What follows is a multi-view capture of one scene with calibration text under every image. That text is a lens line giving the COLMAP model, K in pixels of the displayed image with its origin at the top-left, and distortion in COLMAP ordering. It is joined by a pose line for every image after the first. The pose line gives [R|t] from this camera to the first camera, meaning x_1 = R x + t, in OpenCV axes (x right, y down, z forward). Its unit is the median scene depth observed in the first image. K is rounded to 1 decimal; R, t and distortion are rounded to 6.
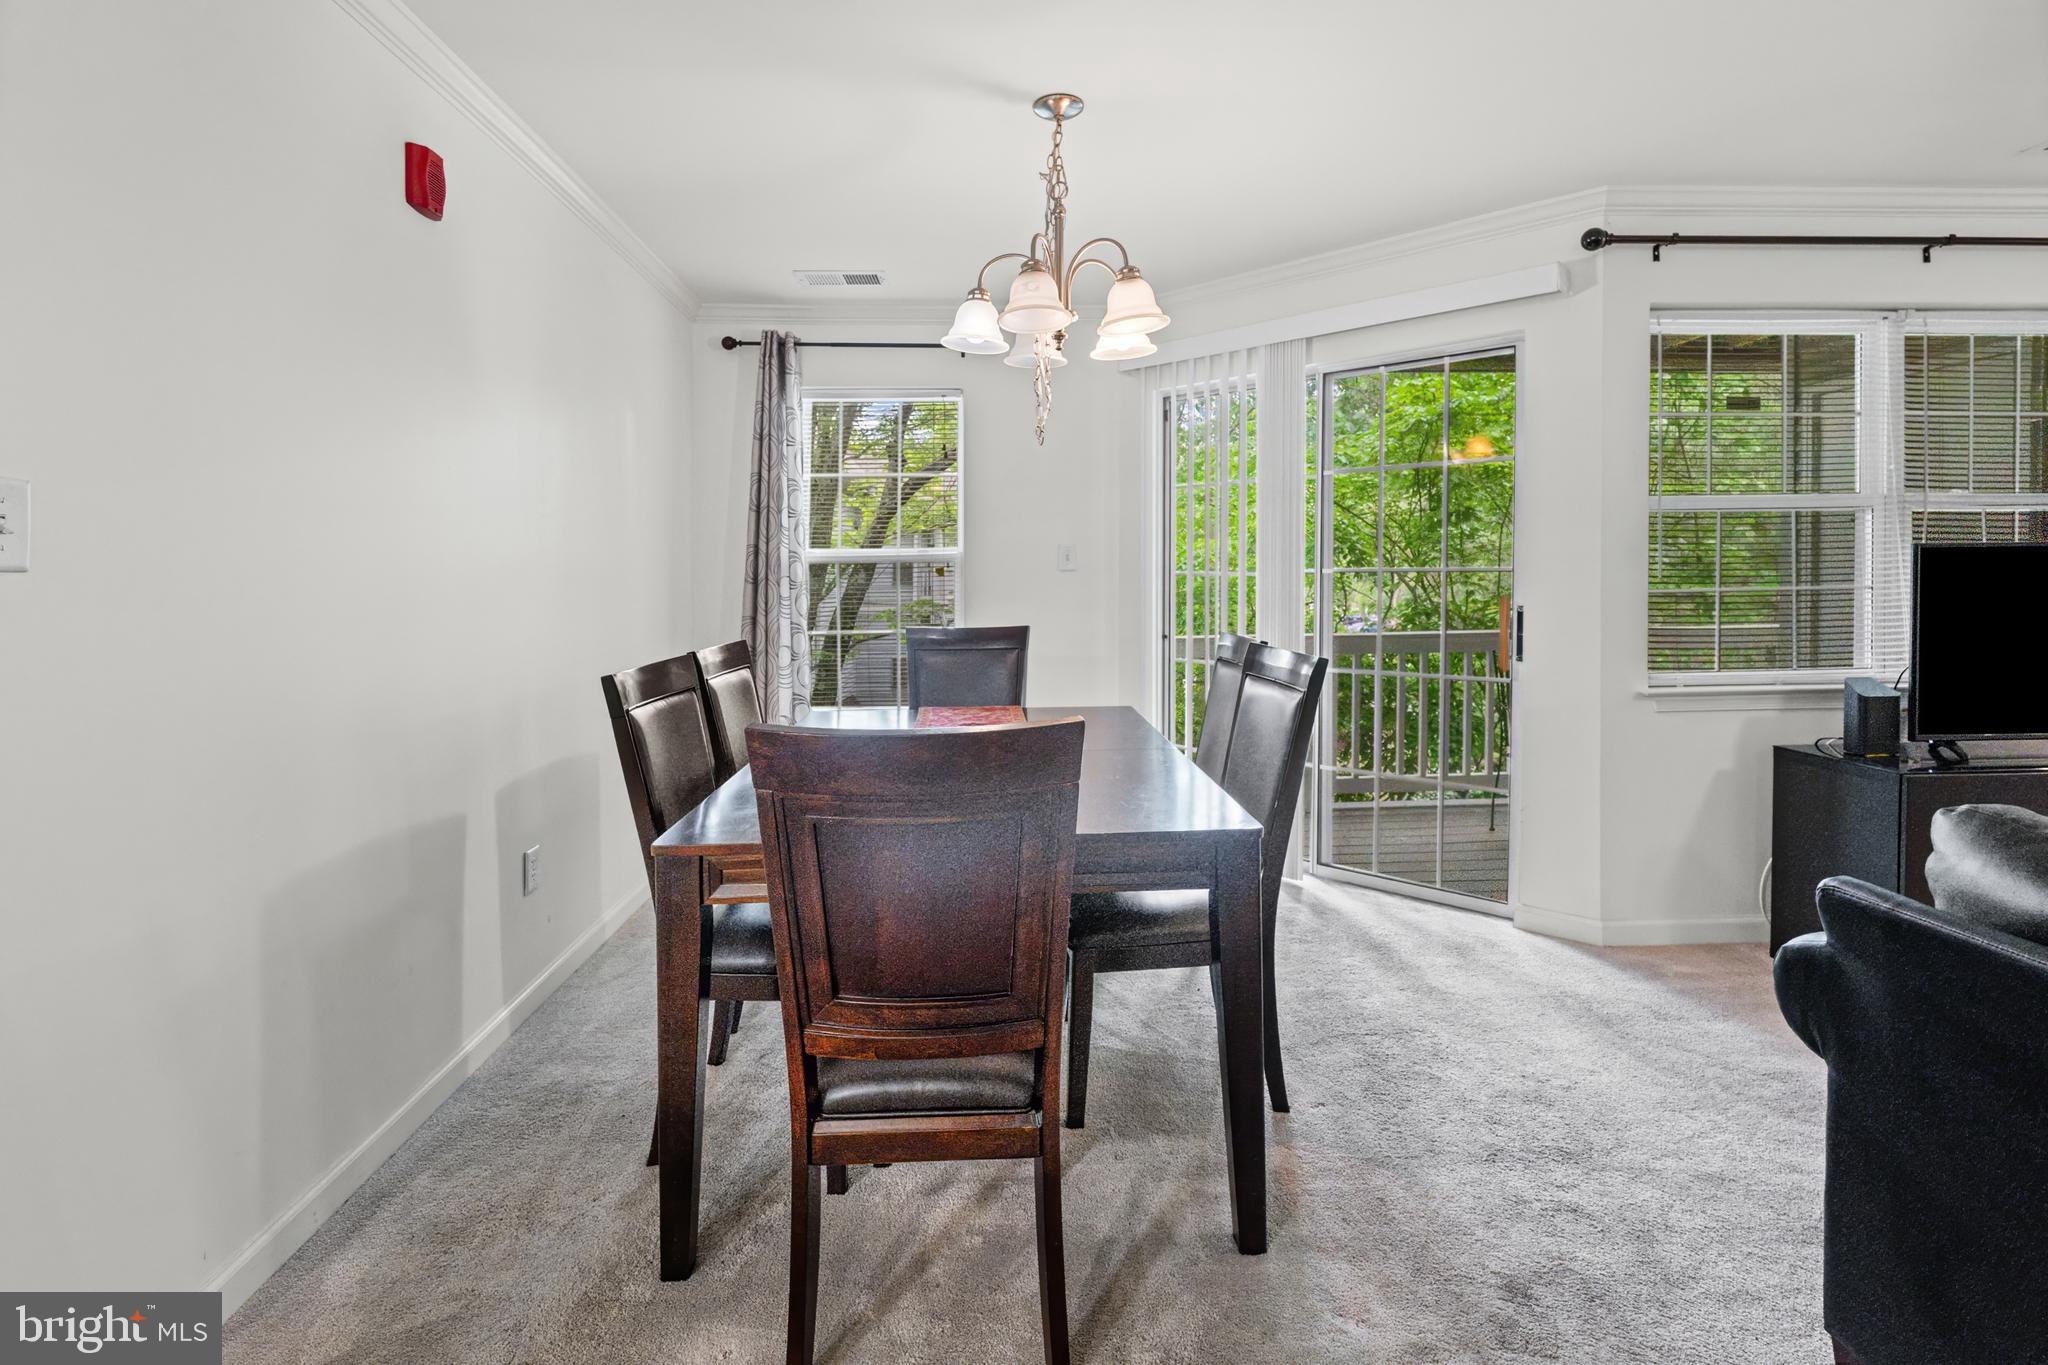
lens RADIAL K [[946.5, 0, 1022.3], [0, 946.5, 571.4], [0, 0, 1]] dist [-0.005001, -0.000370]
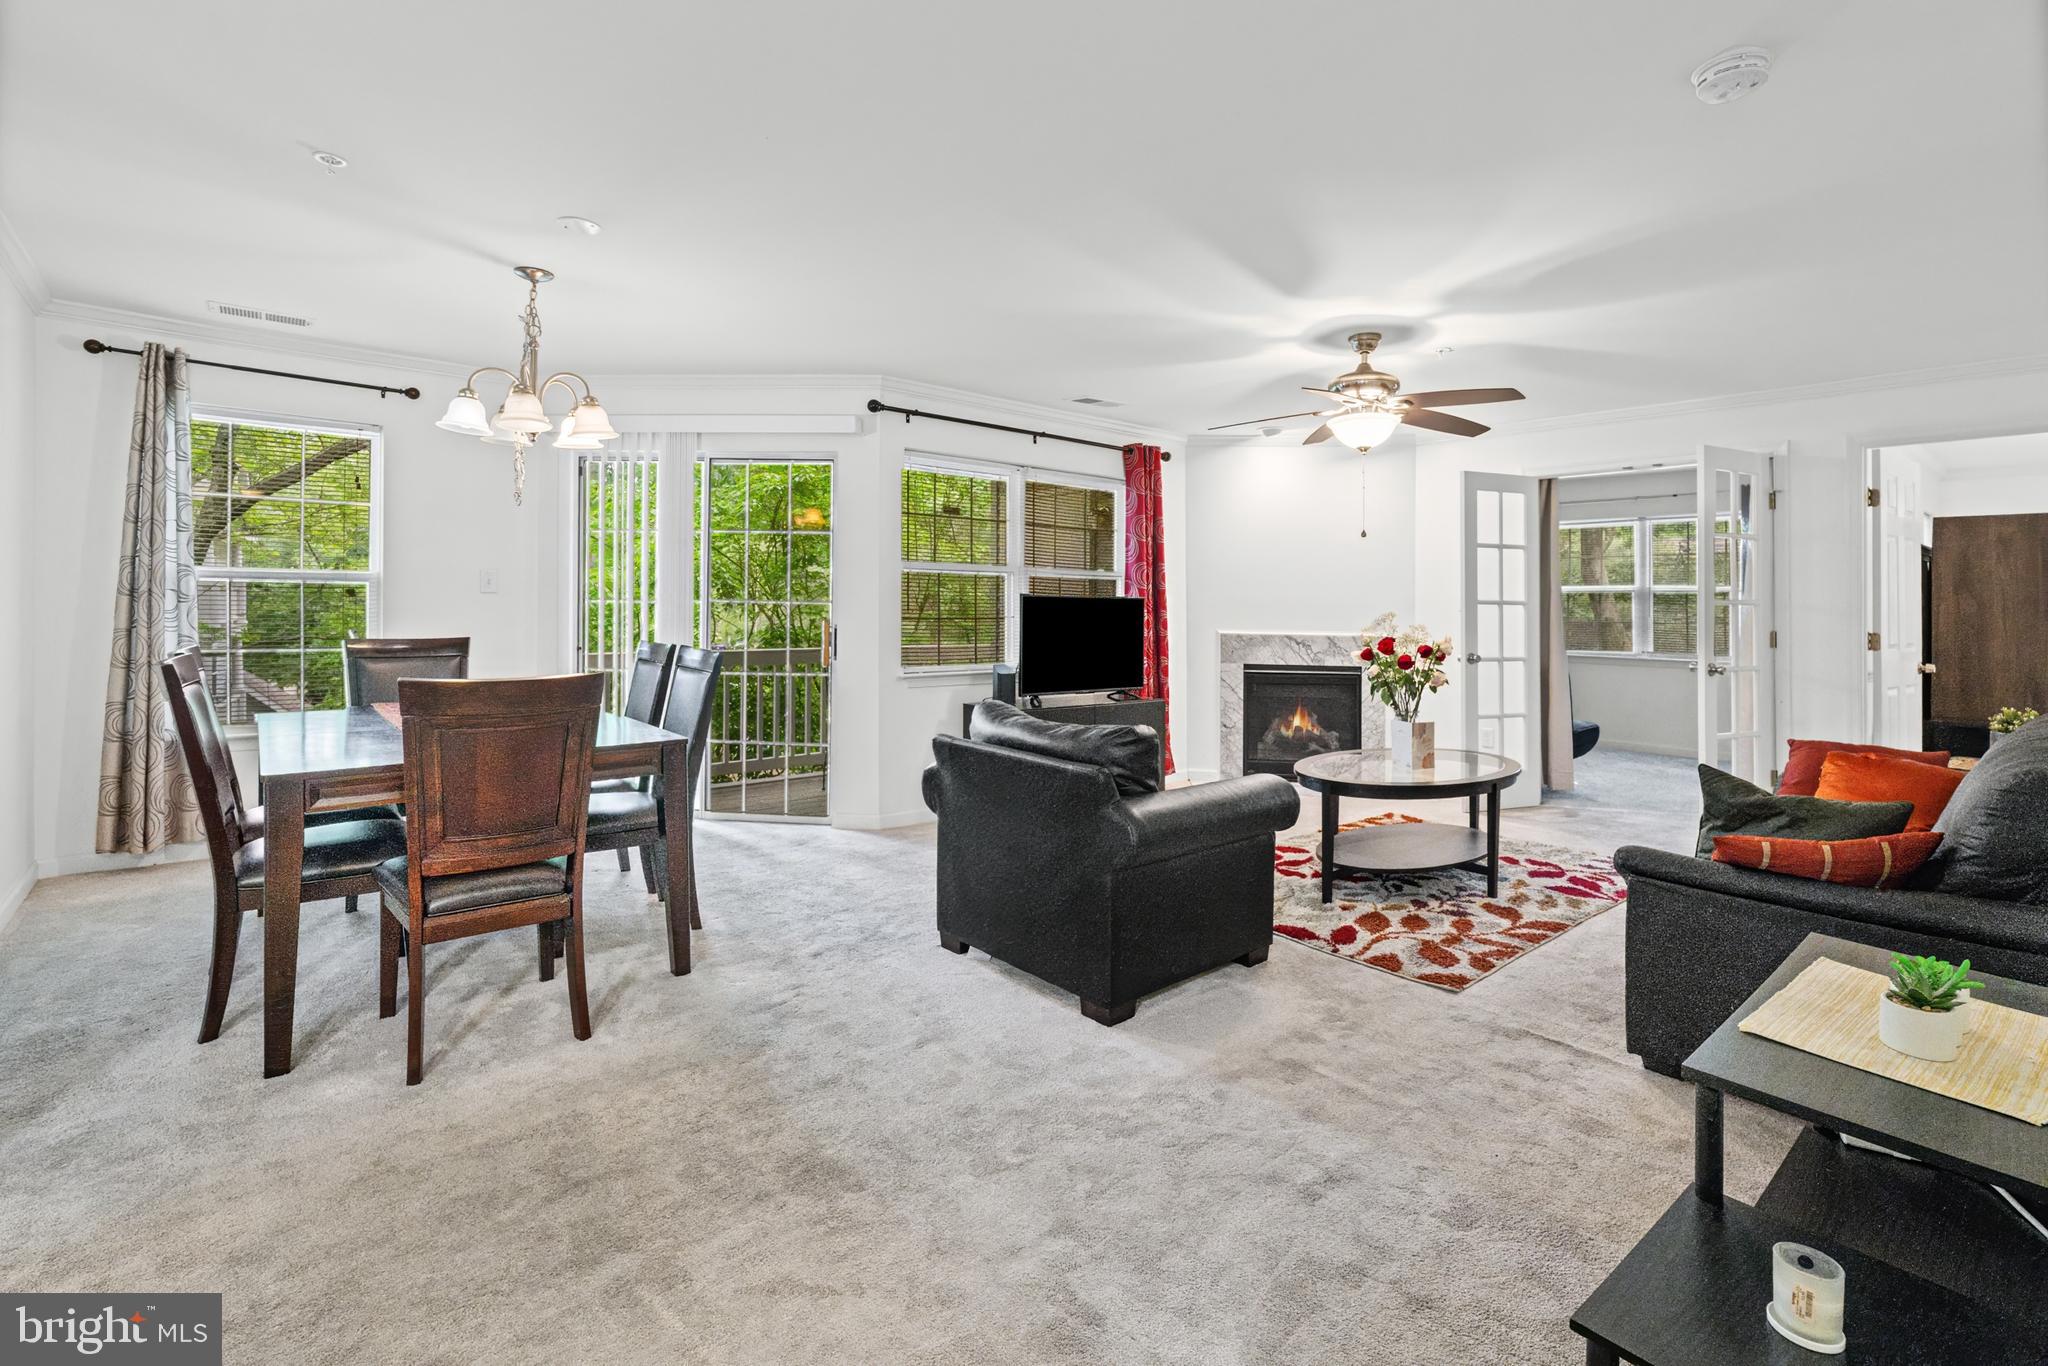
lens RADIAL K [[920.7, 0, 1045.2], [0, 920.7, 692.6], [0, 0, 1]] dist [-0.001600, 0.000075]
pose [[0.778540, -0.034001, 0.626674, -0.195507], [-0.028492, 0.995587, 0.089413, 0.001478], [-0.626948, -0.087467, 0.774135, -0.488238]]
